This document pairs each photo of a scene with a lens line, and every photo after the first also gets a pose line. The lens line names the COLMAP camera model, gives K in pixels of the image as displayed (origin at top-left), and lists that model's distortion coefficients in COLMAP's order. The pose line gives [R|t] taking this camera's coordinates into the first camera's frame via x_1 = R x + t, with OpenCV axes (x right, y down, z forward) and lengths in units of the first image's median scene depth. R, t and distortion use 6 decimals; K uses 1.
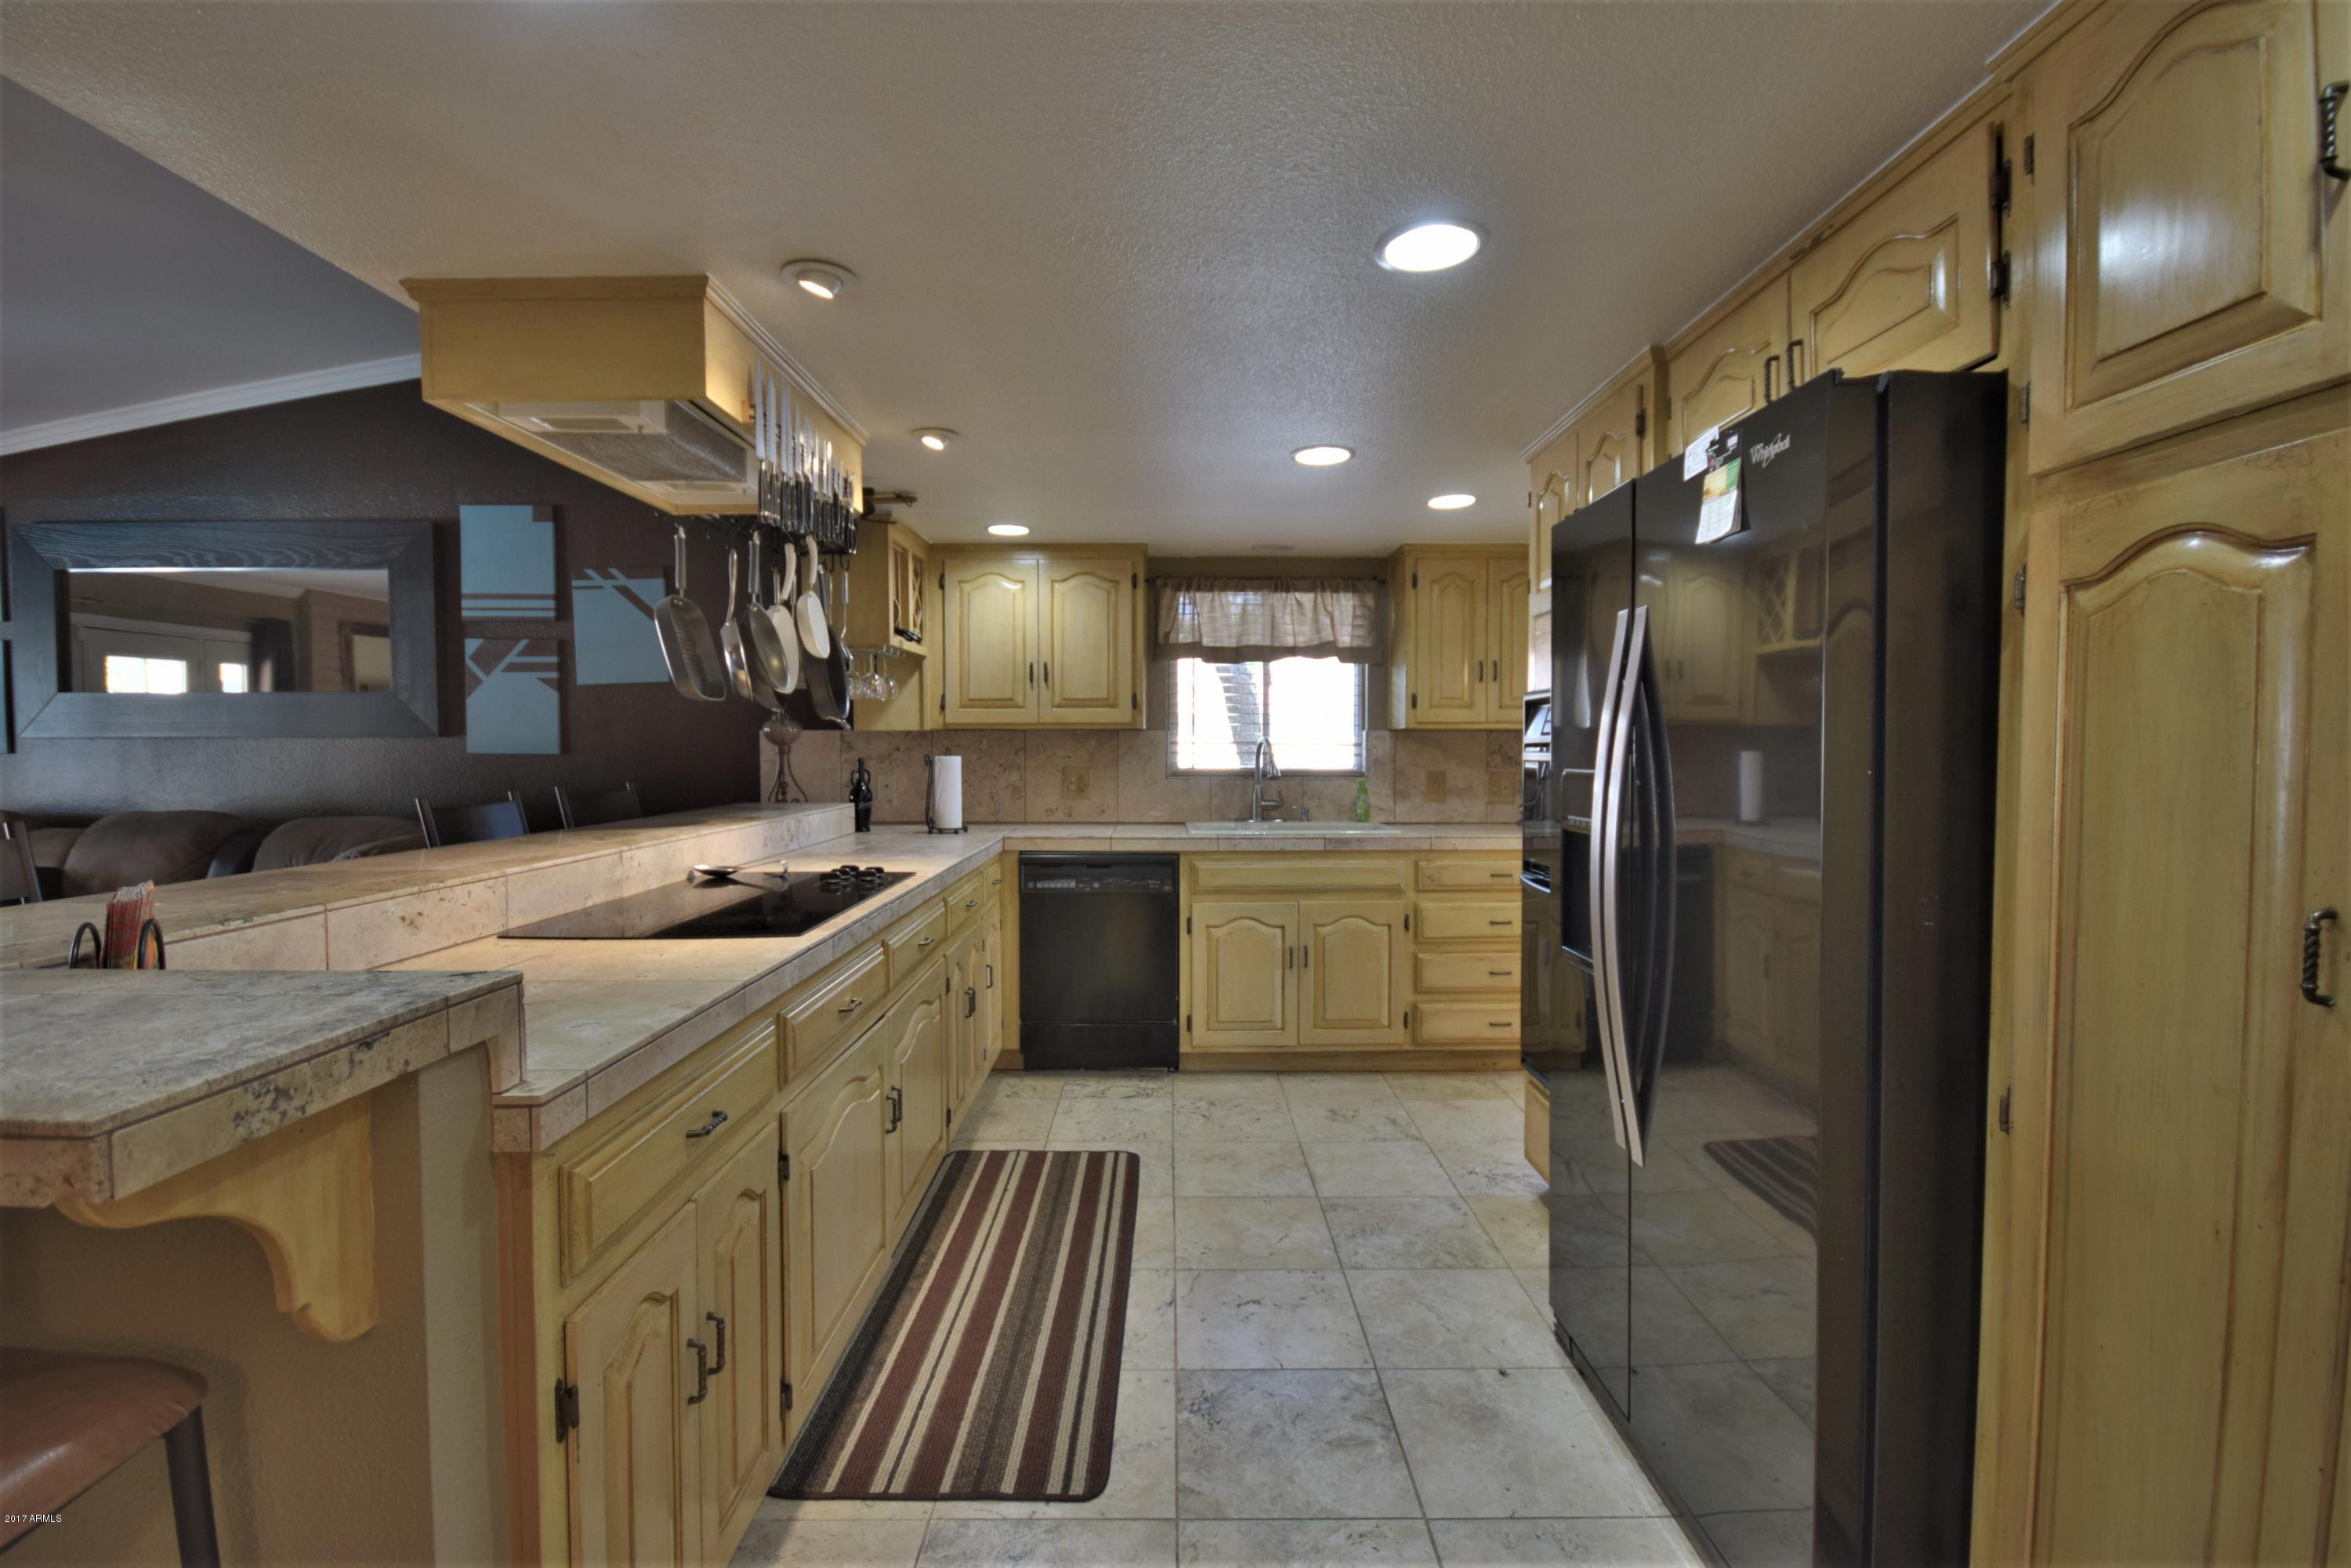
lens RADIAL K [[1040.5, 0, 1170.4], [0, 1040.5, 783.1], [0, 0, 1]] dist [-0.001811, -0.000588]
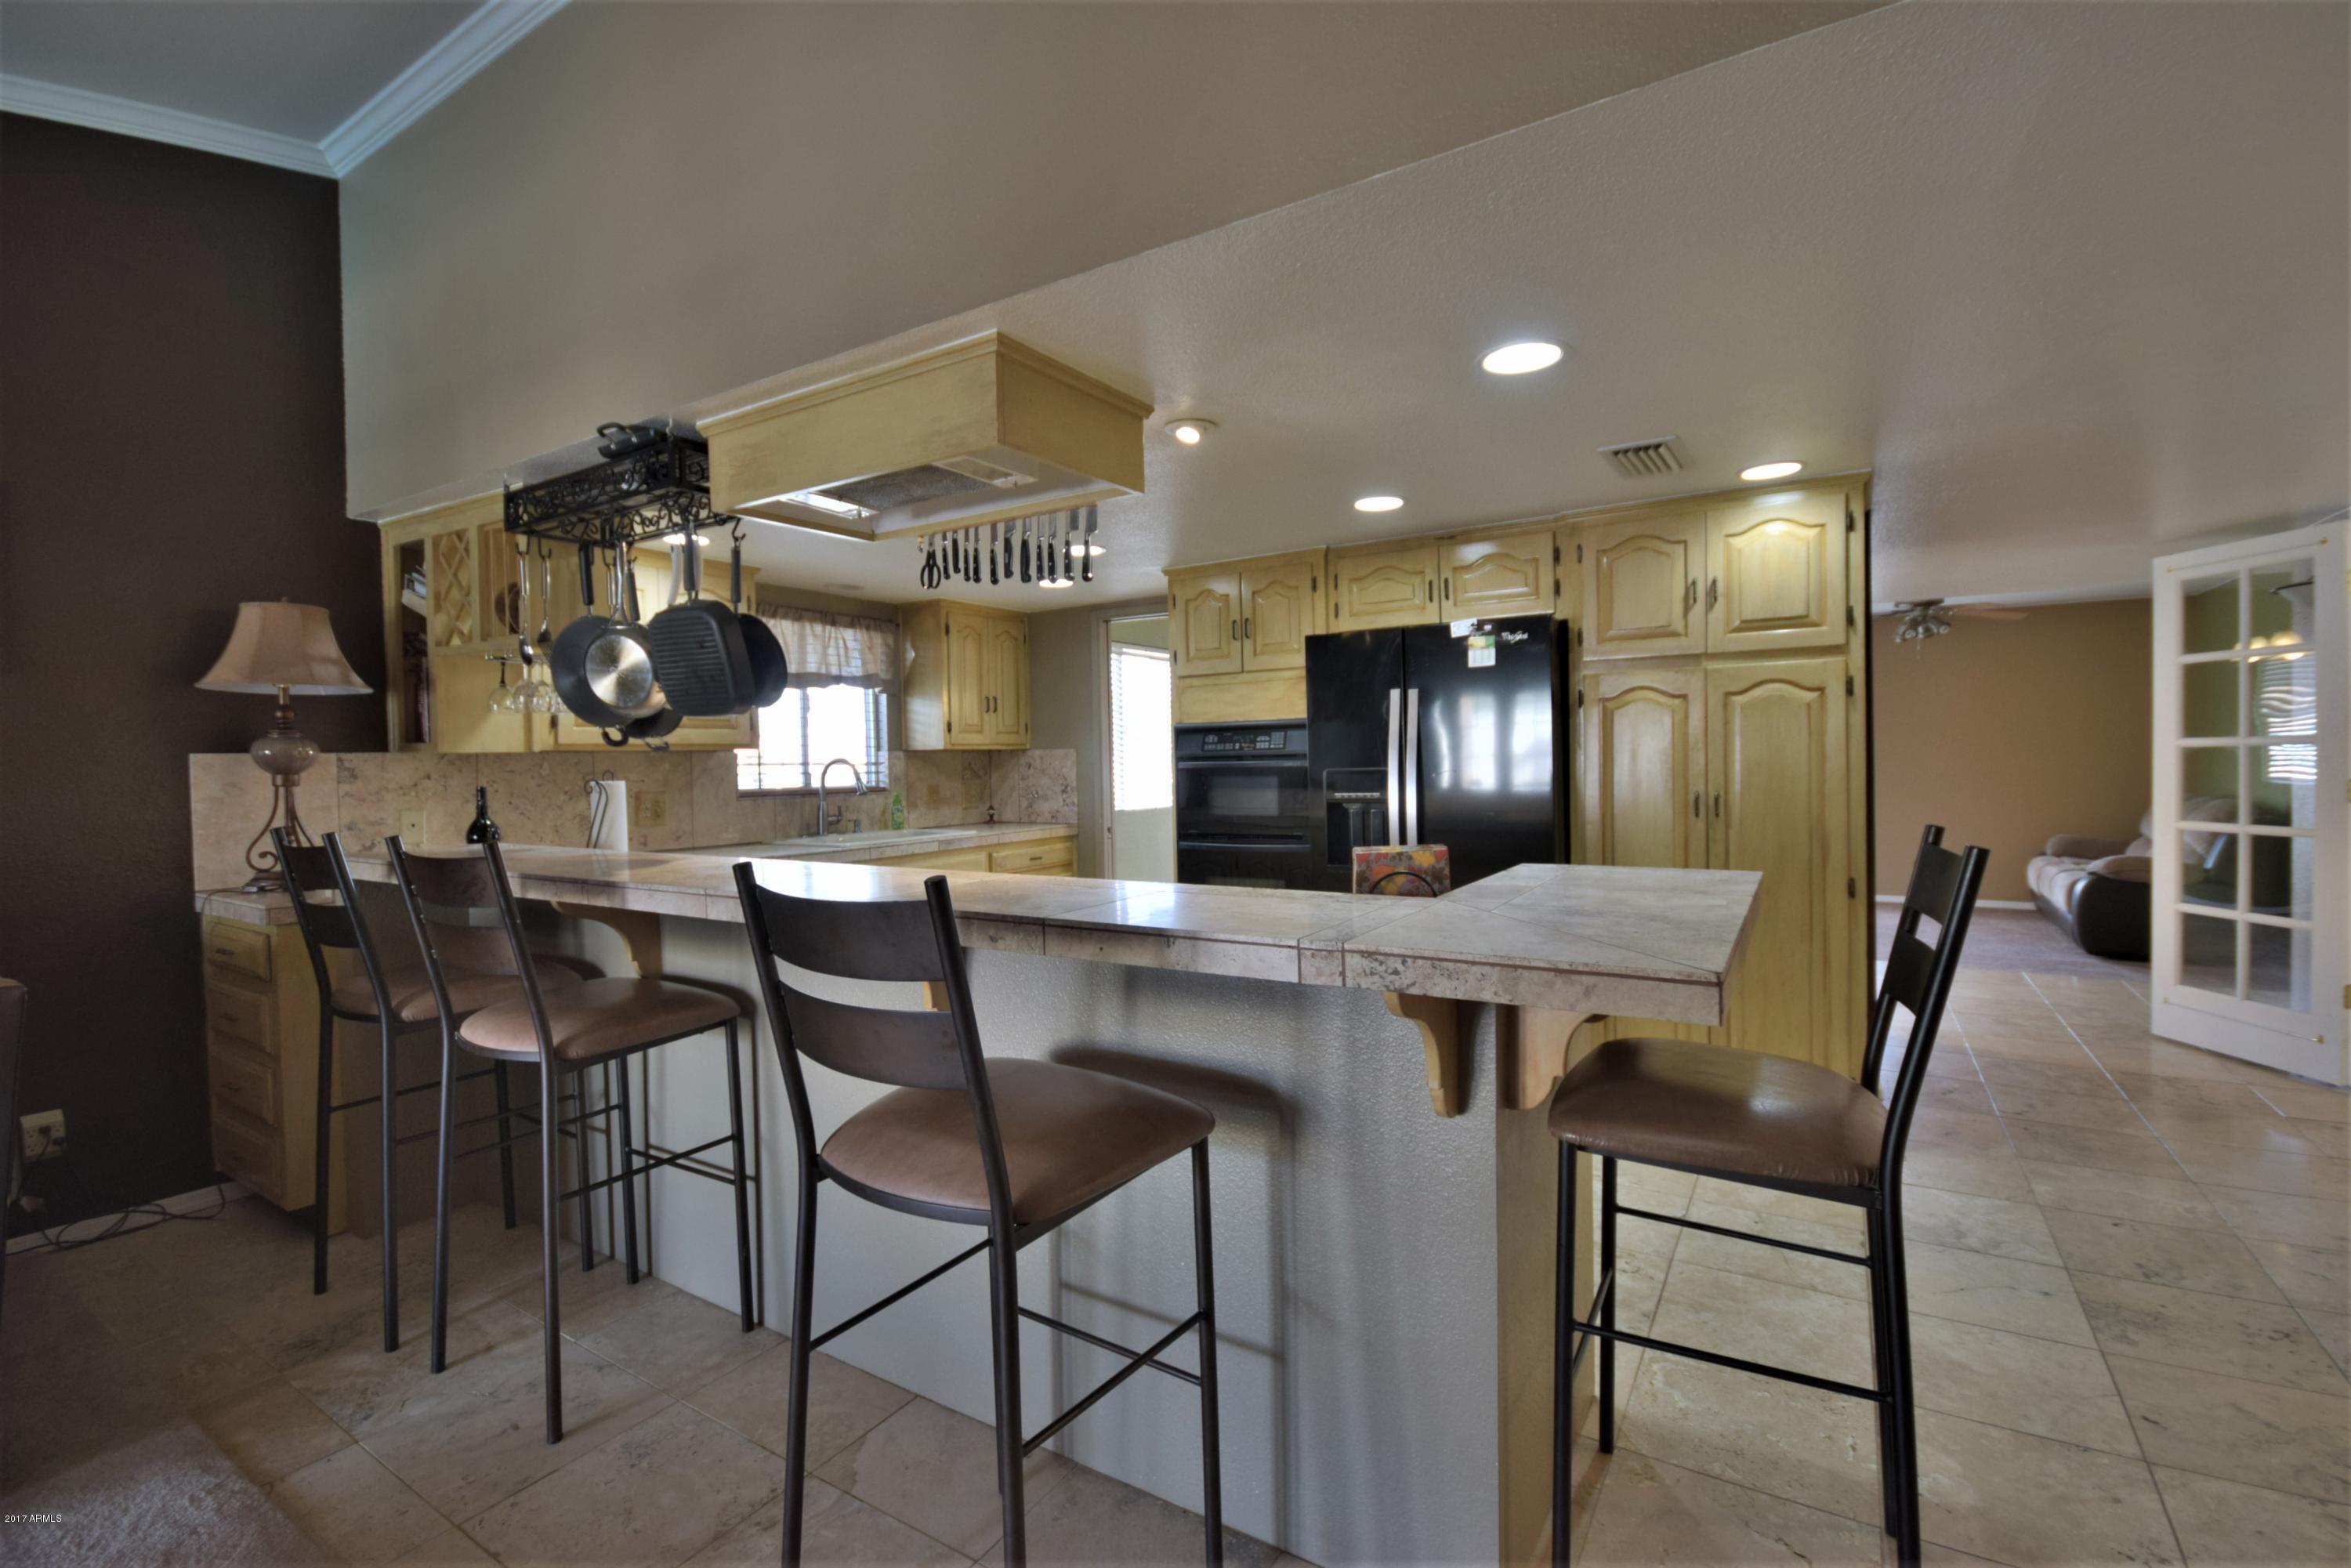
lens RADIAL K [[1040.5, 0, 1170.4], [0, 1040.5, 783.1], [0, 0, 1]] dist [-0.001811, -0.000588]
pose [[0.535334, -0.028653, 0.844154, -0.625465], [0.047641, 0.998858, 0.003691, -0.004399], [-0.843296, 0.038240, 0.536088, 0.114283]]
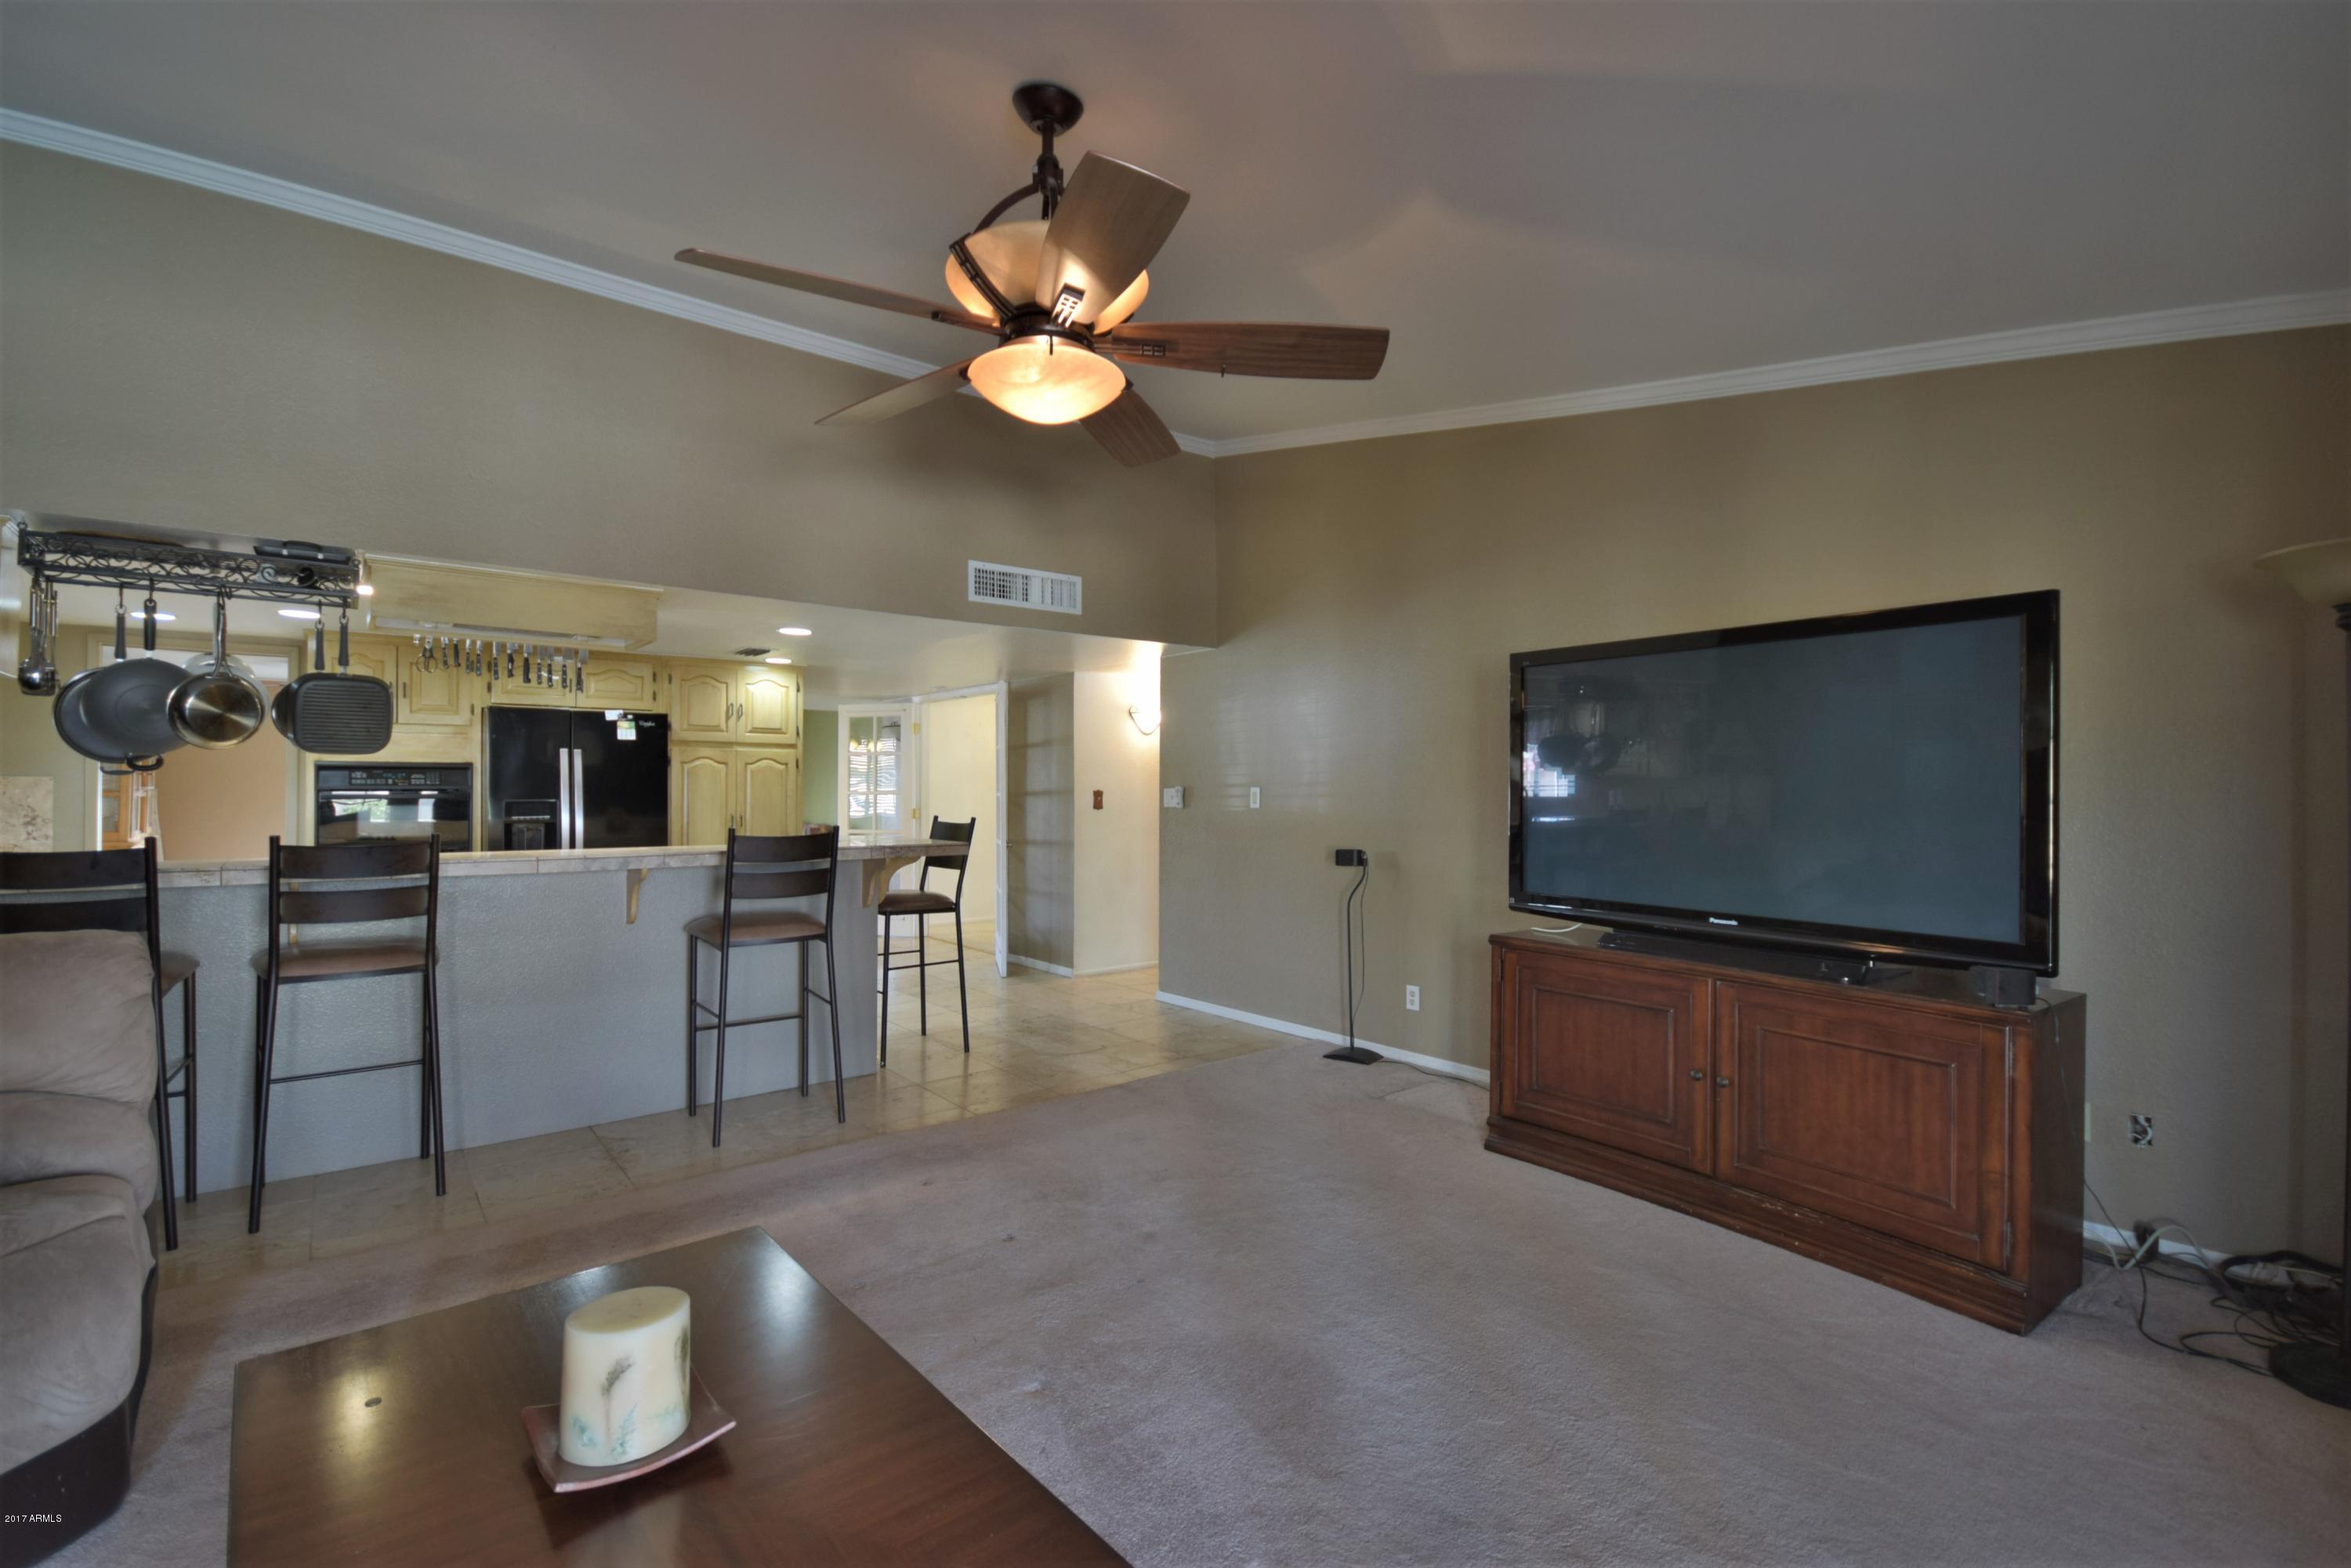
lens RADIAL K [[1040.5, 0, 1170.4], [0, 1040.5, 783.1], [0, 0, 1]] dist [-0.001811, -0.000588]
pose [[-0.631506, 0.005764, 0.775350, -1.294512], [0.024856, 0.999609, 0.012813, -0.023459], [-0.774973, 0.027363, -0.631402, 0.639244]]
